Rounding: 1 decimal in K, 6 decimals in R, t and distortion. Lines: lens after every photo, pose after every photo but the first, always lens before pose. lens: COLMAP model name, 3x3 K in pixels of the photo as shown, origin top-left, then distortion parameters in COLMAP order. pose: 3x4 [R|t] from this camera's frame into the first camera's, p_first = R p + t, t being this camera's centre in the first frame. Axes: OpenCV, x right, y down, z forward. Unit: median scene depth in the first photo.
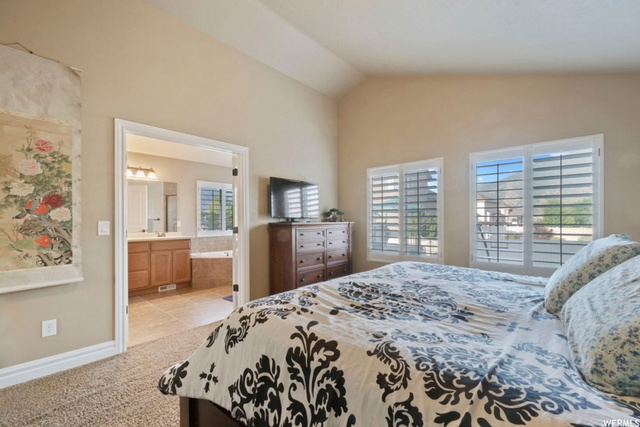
lens RADIAL K [[281.6, 0, 320.0], [0, 281.6, 213.5], [0, 0, 1]] dist [0.112136, 0.000010]
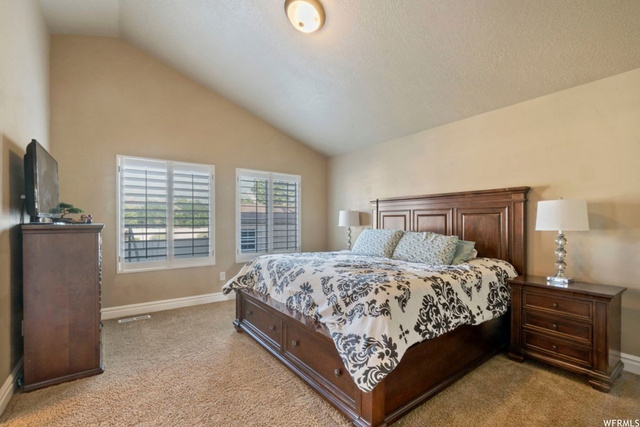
lens RADIAL K [[284.0, 0, 322.8], [0, 284.0, 219.5], [0, 0, 1]] dist [-0.000302, 0.000026]
pose [[0.193212, 0.008429, 0.981121, -0.790653], [-0.012716, 0.999901, -0.006086, 0.022694], [-0.981075, -0.011300, 0.193300, 0.515355]]
